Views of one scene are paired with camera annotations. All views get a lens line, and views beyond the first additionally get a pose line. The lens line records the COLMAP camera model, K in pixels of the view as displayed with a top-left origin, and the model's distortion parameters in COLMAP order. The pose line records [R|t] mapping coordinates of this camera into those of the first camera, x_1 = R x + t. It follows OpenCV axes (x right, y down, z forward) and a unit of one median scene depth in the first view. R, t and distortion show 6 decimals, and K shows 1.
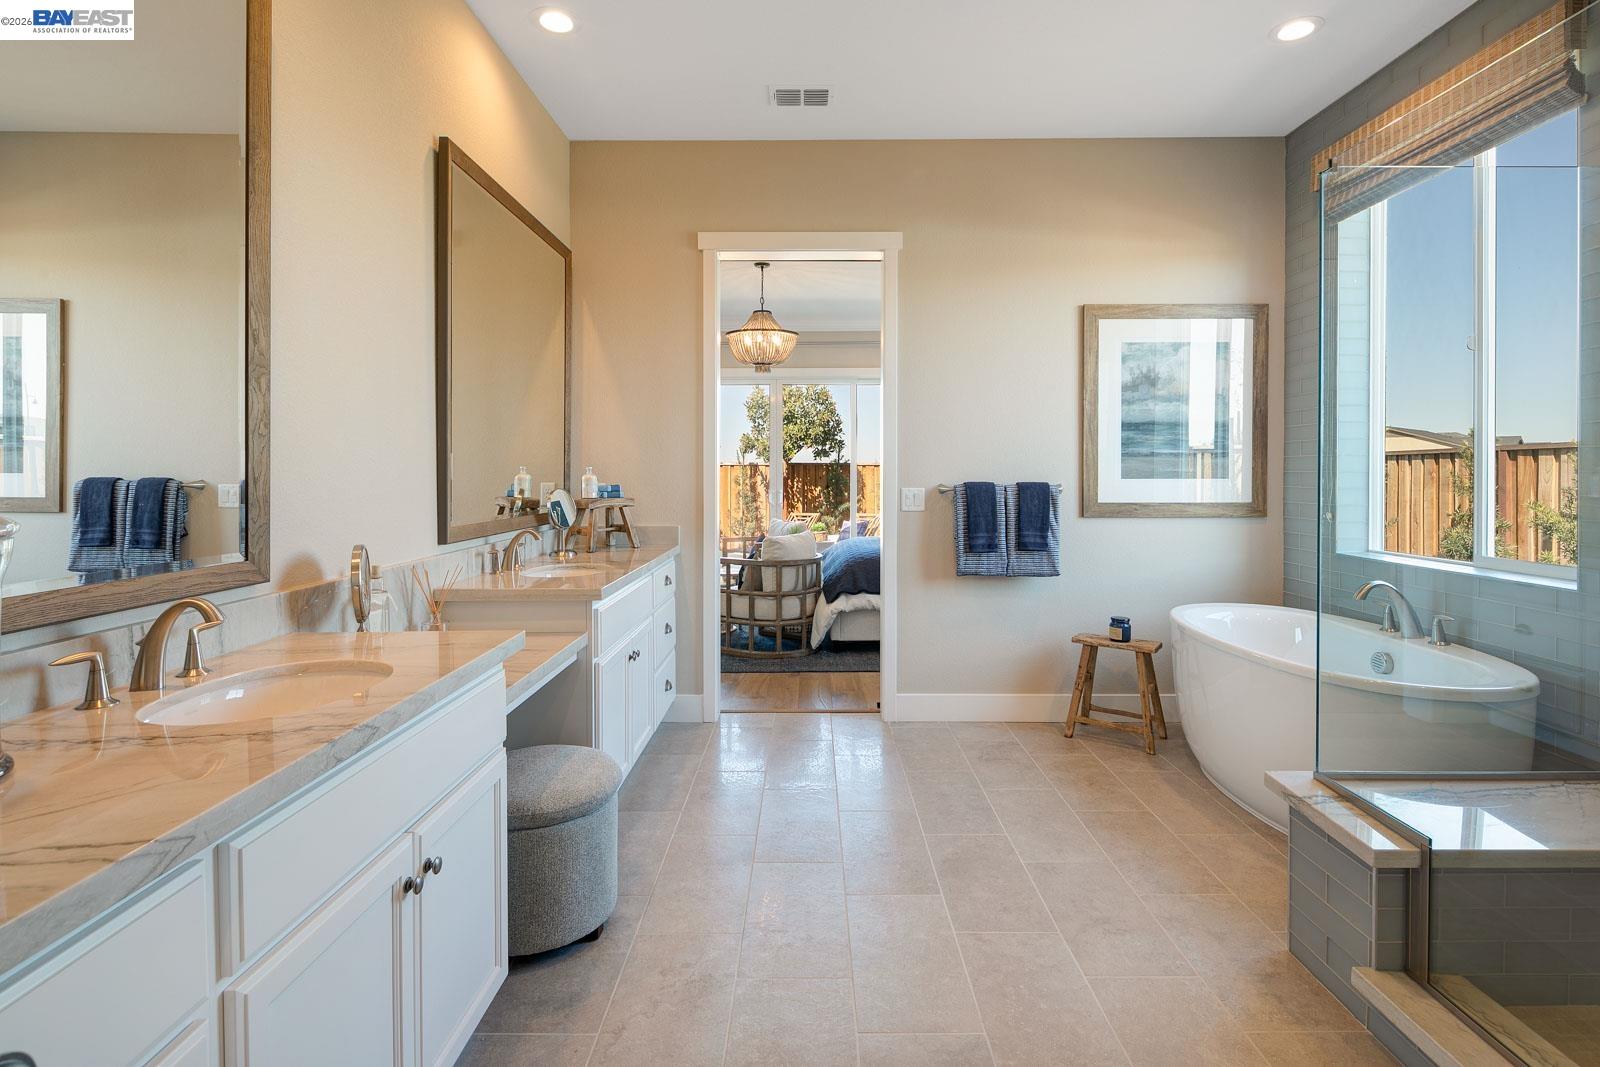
lens RADIAL K [[788.4, 0, 806.4], [0, 788.4, 466.9], [0, 0, 1]] dist [0.000101, -0.000606]
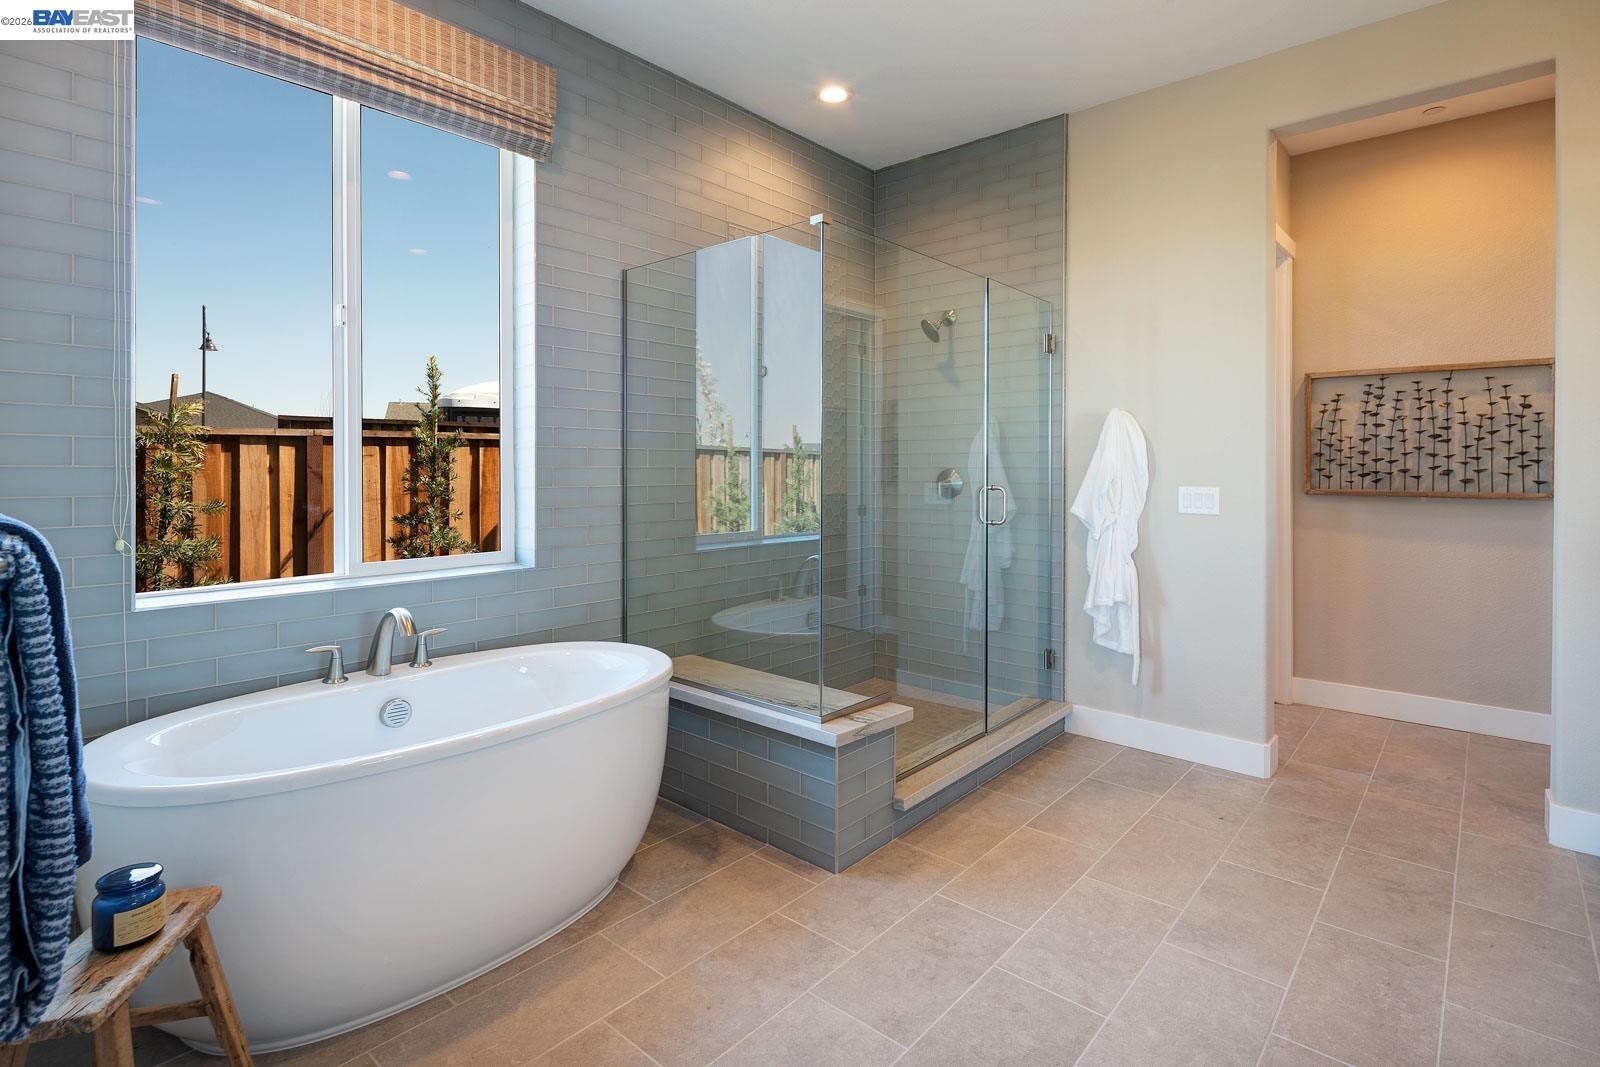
lens RADIAL K [[788.4, 0, 806.4], [0, 788.4, 466.9], [0, 0, 1]] dist [0.000101, -0.000606]
pose [[-0.757956, 0.000592, 0.652305, -0.051645], [-0.004745, 0.999968, -0.006422, 0.006496], [-0.652288, -0.007962, -0.757929, 0.840944]]
